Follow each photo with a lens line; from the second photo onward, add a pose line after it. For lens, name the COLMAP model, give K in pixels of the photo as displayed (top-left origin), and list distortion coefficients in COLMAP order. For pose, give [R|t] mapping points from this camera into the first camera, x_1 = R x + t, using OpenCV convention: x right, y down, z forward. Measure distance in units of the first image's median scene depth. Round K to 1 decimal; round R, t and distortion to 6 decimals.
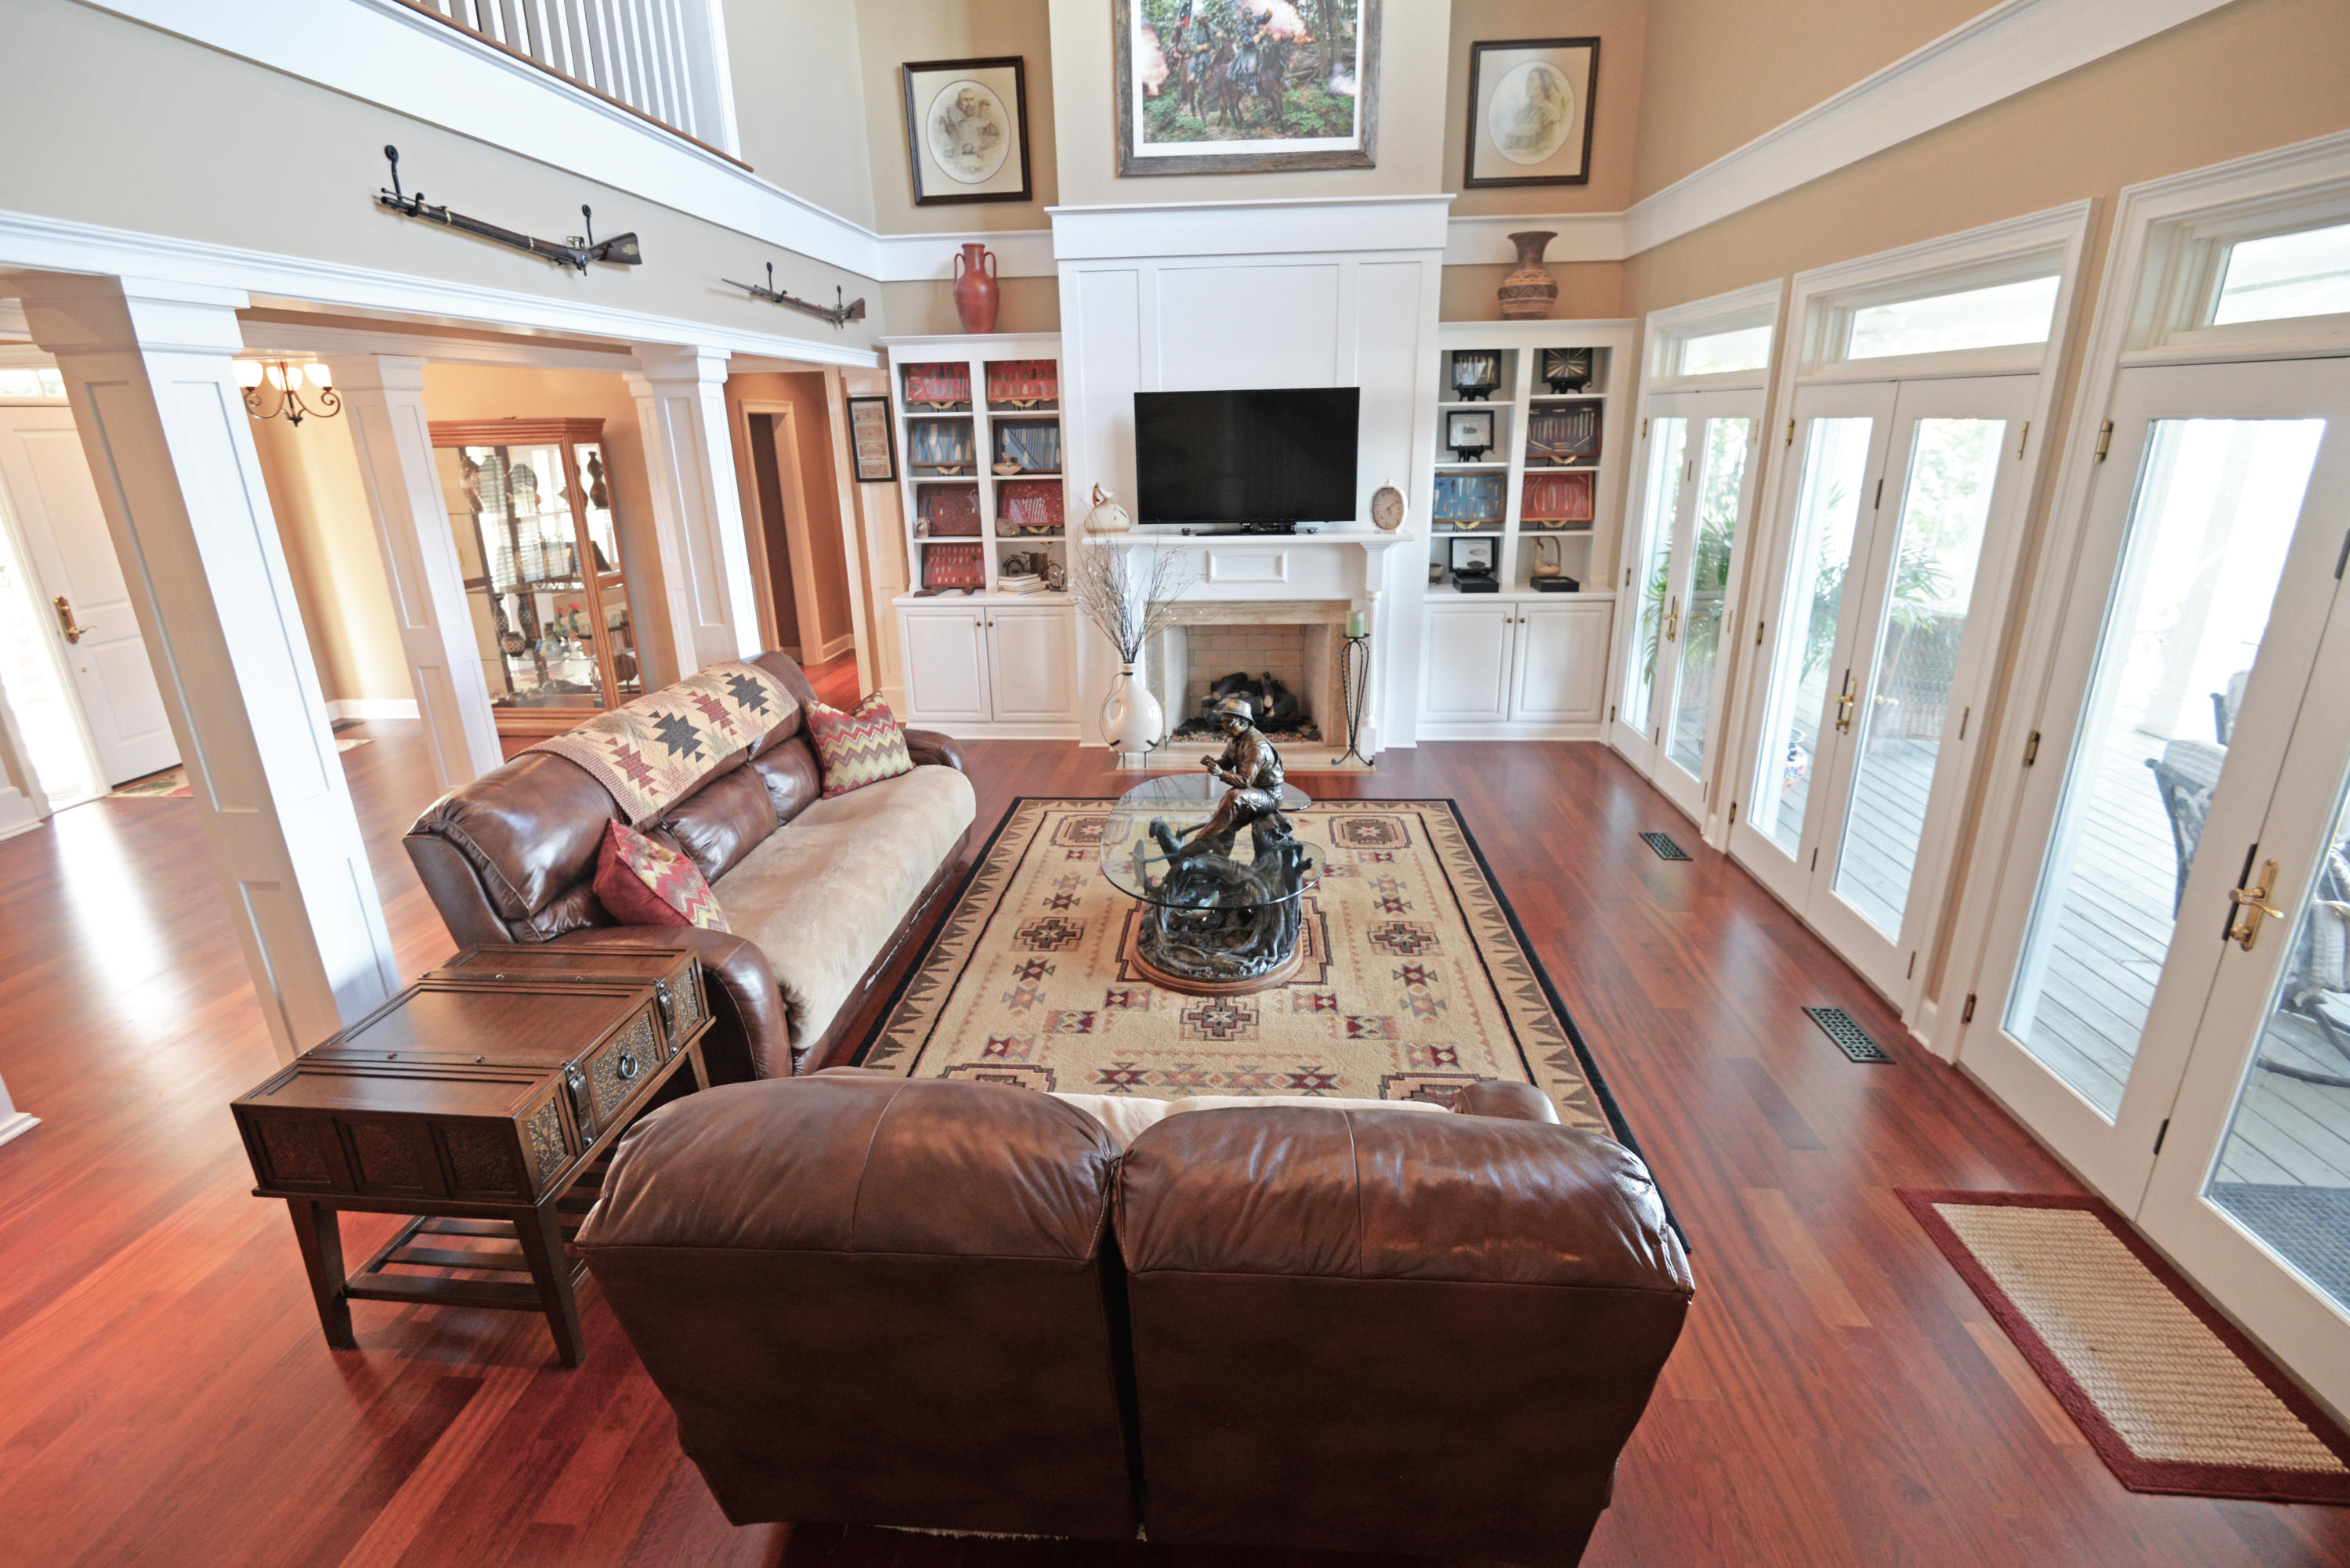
lens RADIAL K [[1077.8, 0, 1175.4], [0, 1077.8, 782.7], [0, 0, 1]] dist [-0.006111, -0.006860]
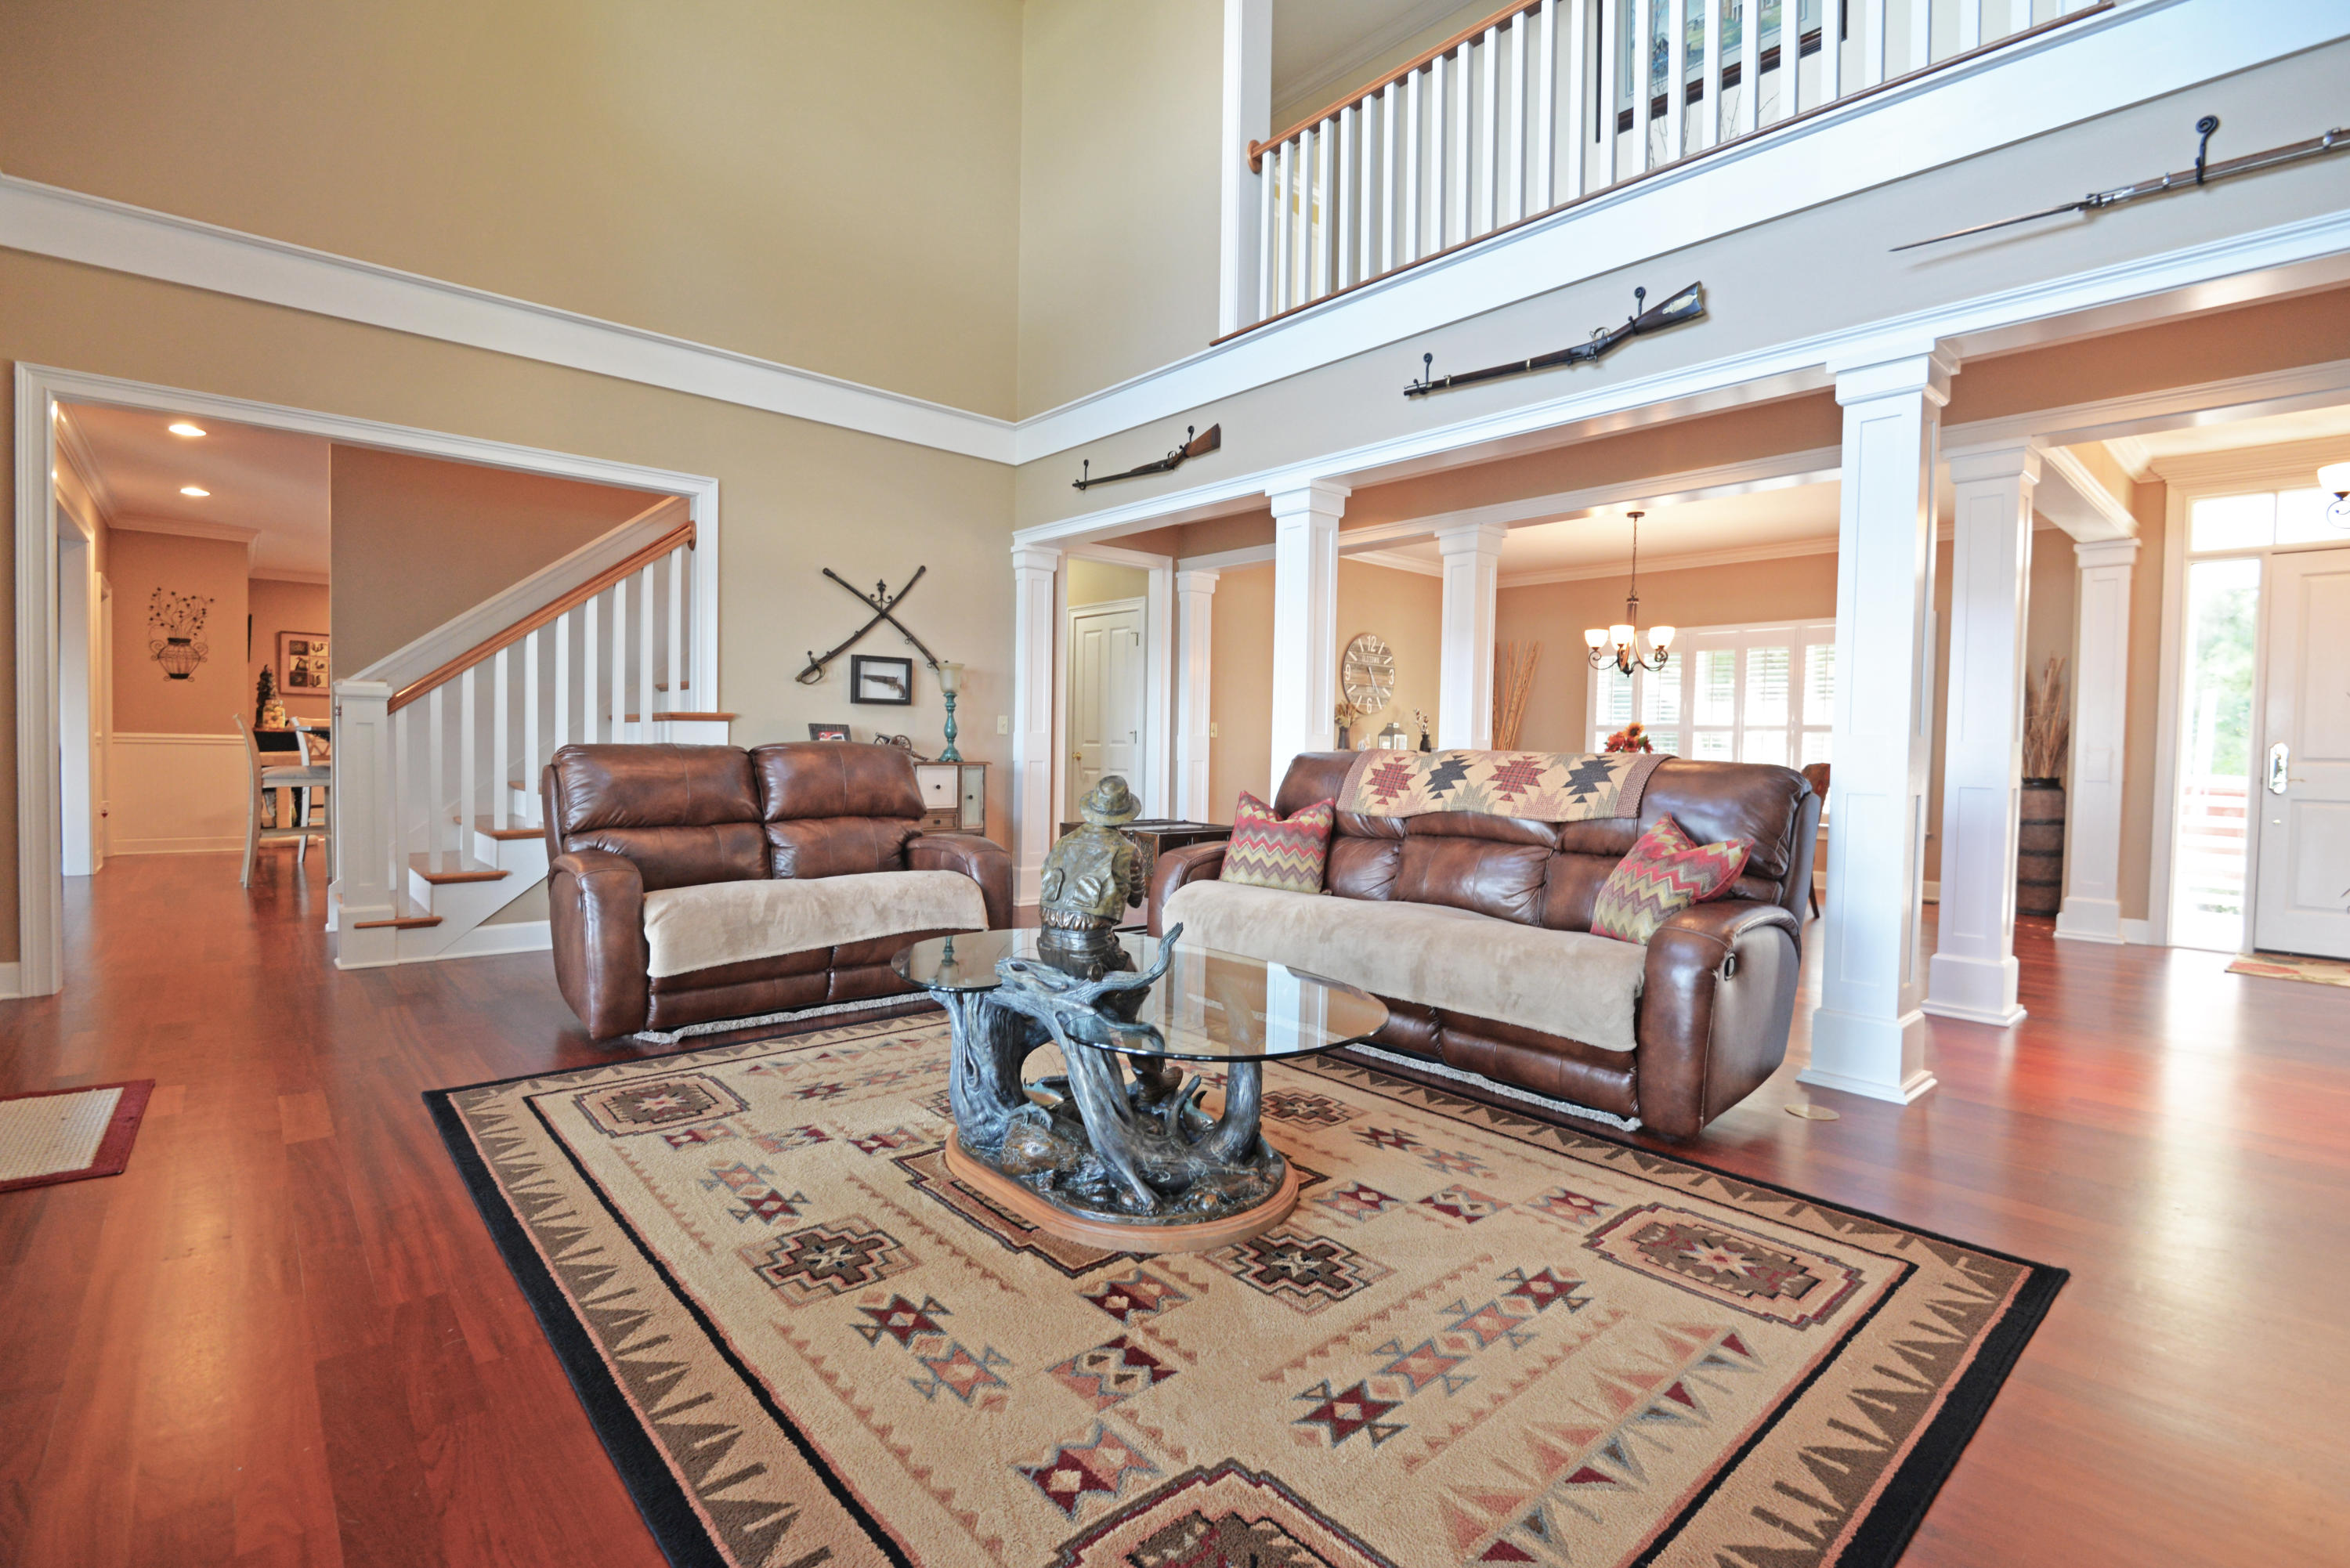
lens RADIAL K [[1077.8, 0, 1171.7], [0, 1077.8, 772.9], [0, 0, 1]] dist [-0.006111, -0.006860]
pose [[-0.704122, 0.025458, -0.709623, 0.339603], [-0.230033, 0.937286, 0.261876, -0.179745], [0.671787, 0.347629, -0.654107, 1.024181]]
